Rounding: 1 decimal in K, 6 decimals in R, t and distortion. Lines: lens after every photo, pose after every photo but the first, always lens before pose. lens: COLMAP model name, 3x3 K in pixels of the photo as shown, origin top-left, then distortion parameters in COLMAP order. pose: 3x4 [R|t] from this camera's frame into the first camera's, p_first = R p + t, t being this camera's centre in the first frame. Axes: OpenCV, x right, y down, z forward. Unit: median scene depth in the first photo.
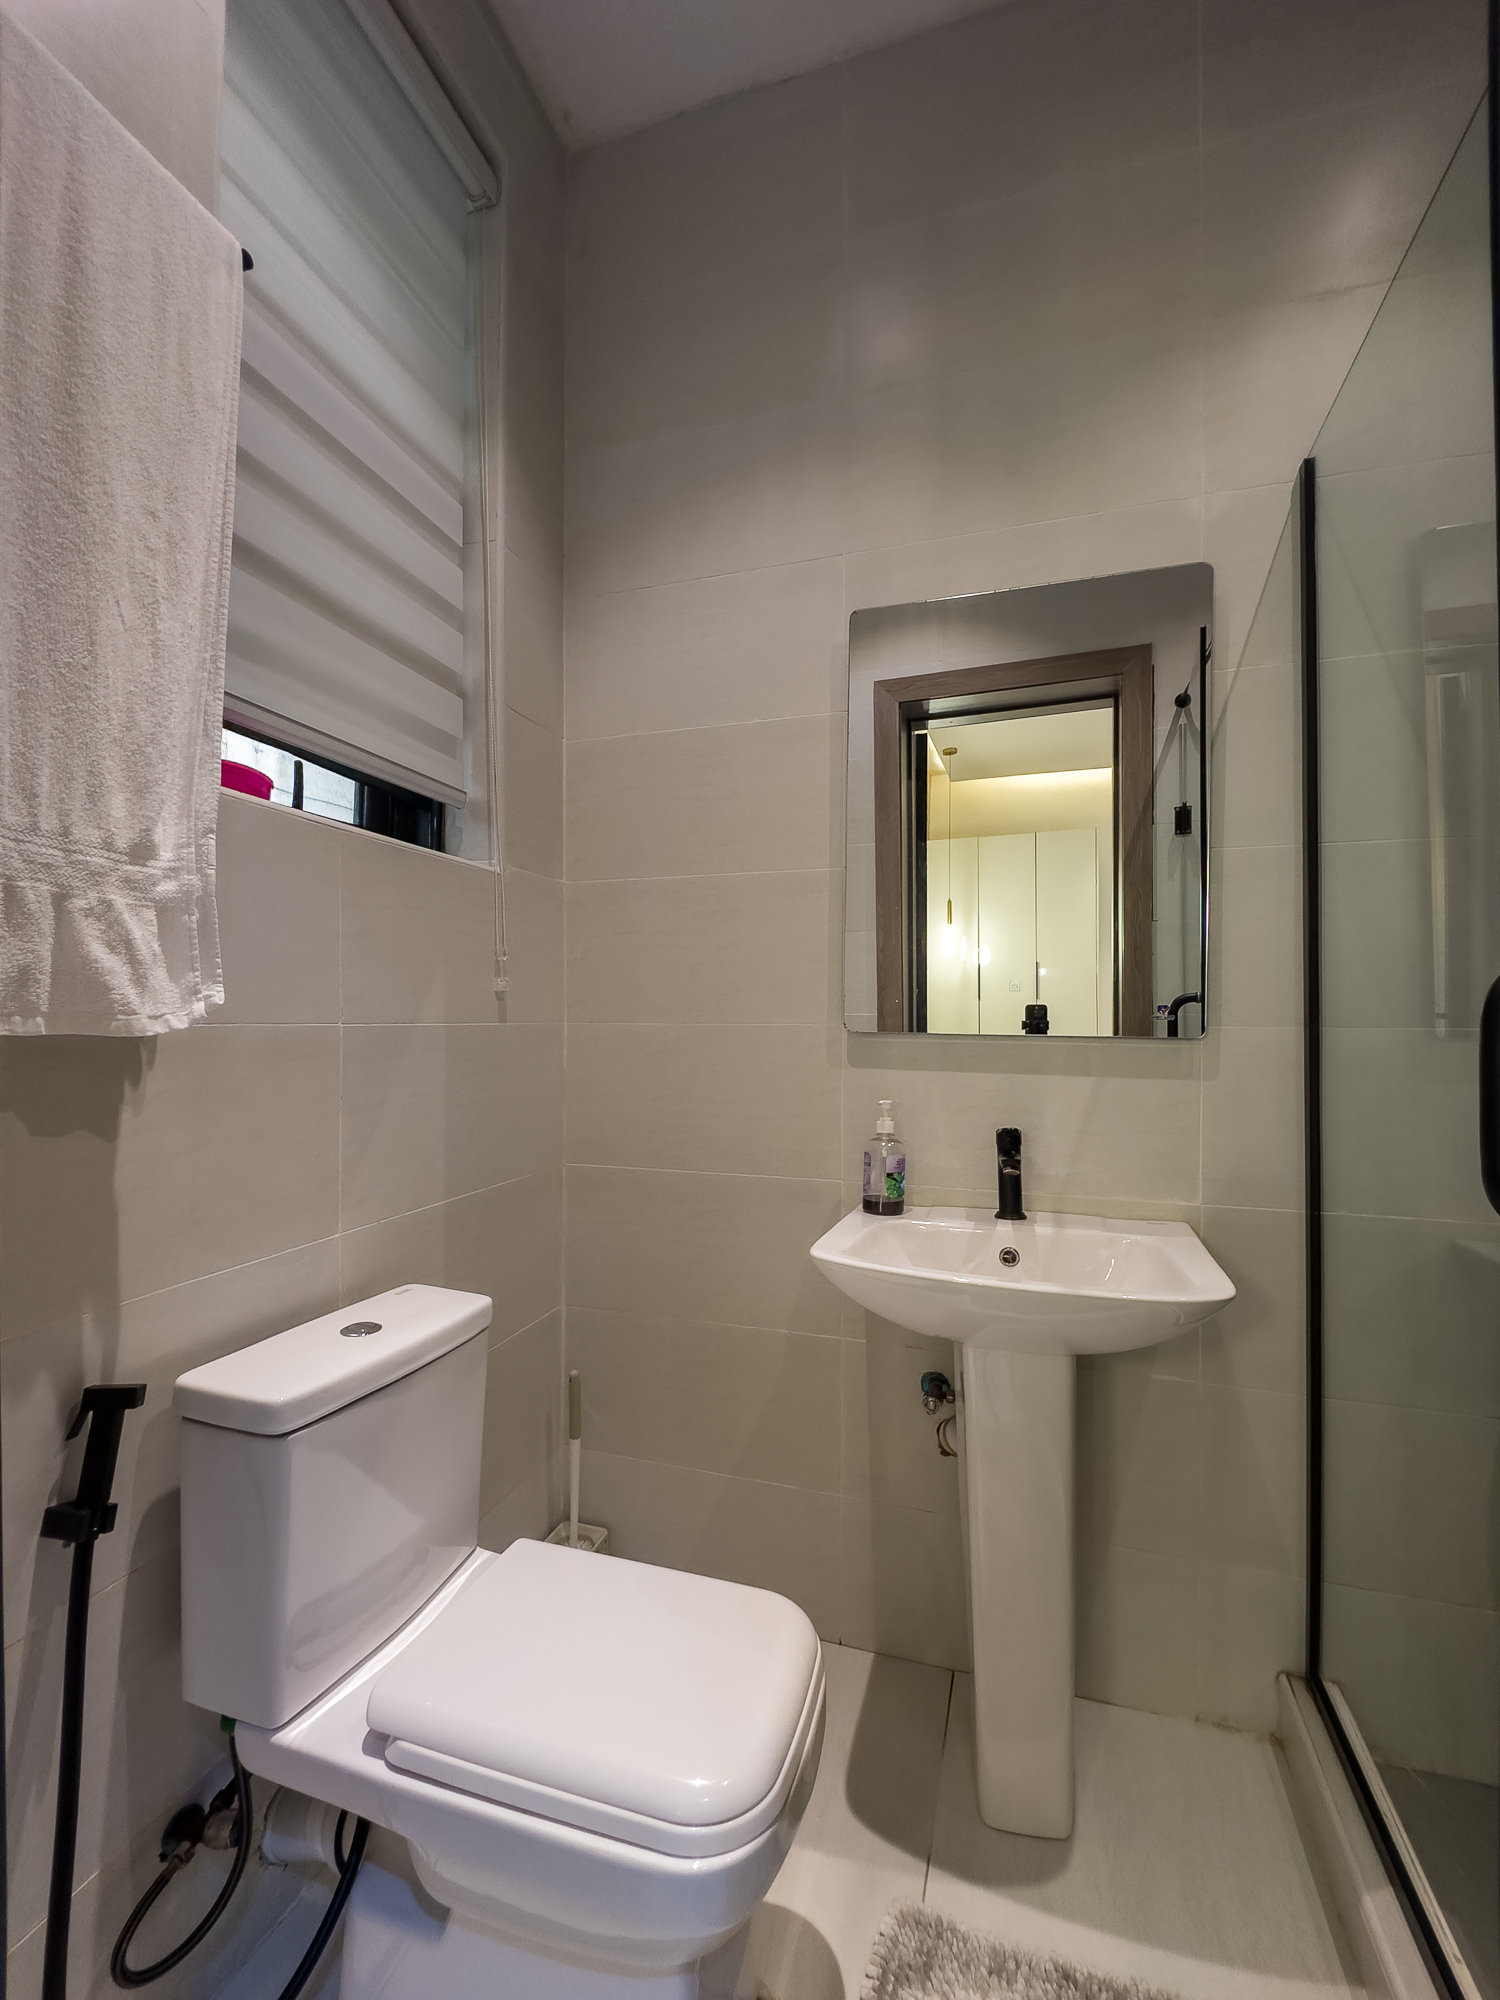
lens RADIAL K [[867.8, 0, 754.9], [0, 867.8, 1011.4], [0, 0, 1]] dist [-0.003032, -0.000439]
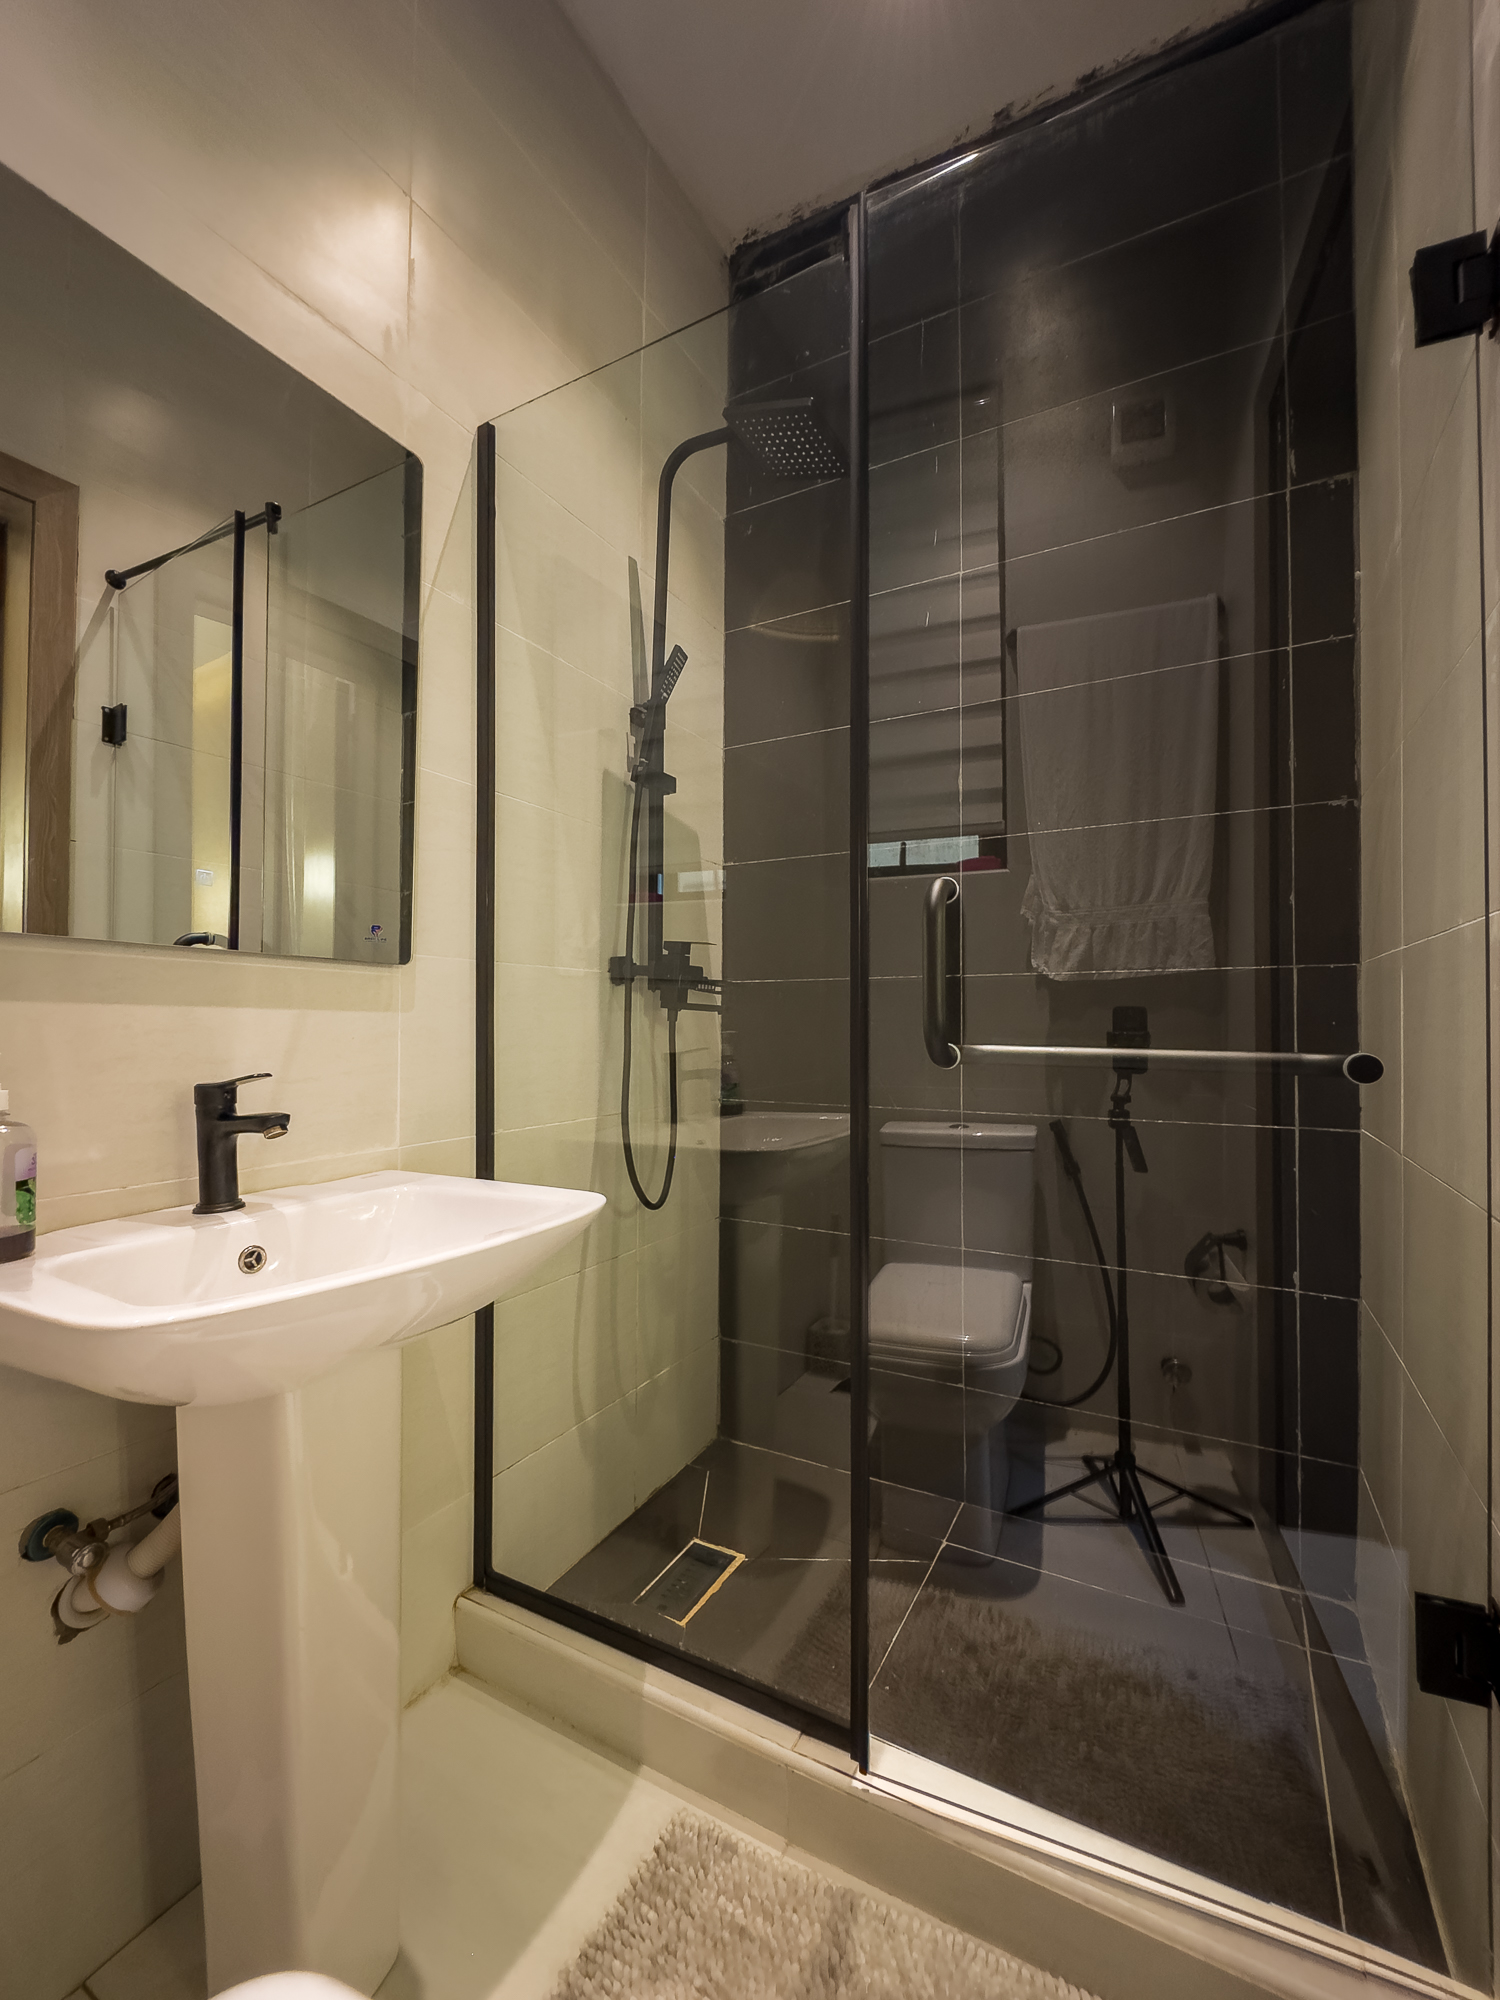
lens RADIAL K [[867.8, 0, 754.9], [0, 867.8, 1011.4], [0, 0, 1]] dist [-0.003032, -0.000439]
pose [[0.204843, 0.008732, 0.978756, -0.306223], [-0.010827, 0.999919, -0.006654, 0.079652], [-0.978735, -0.009234, 0.204921, 0.445914]]
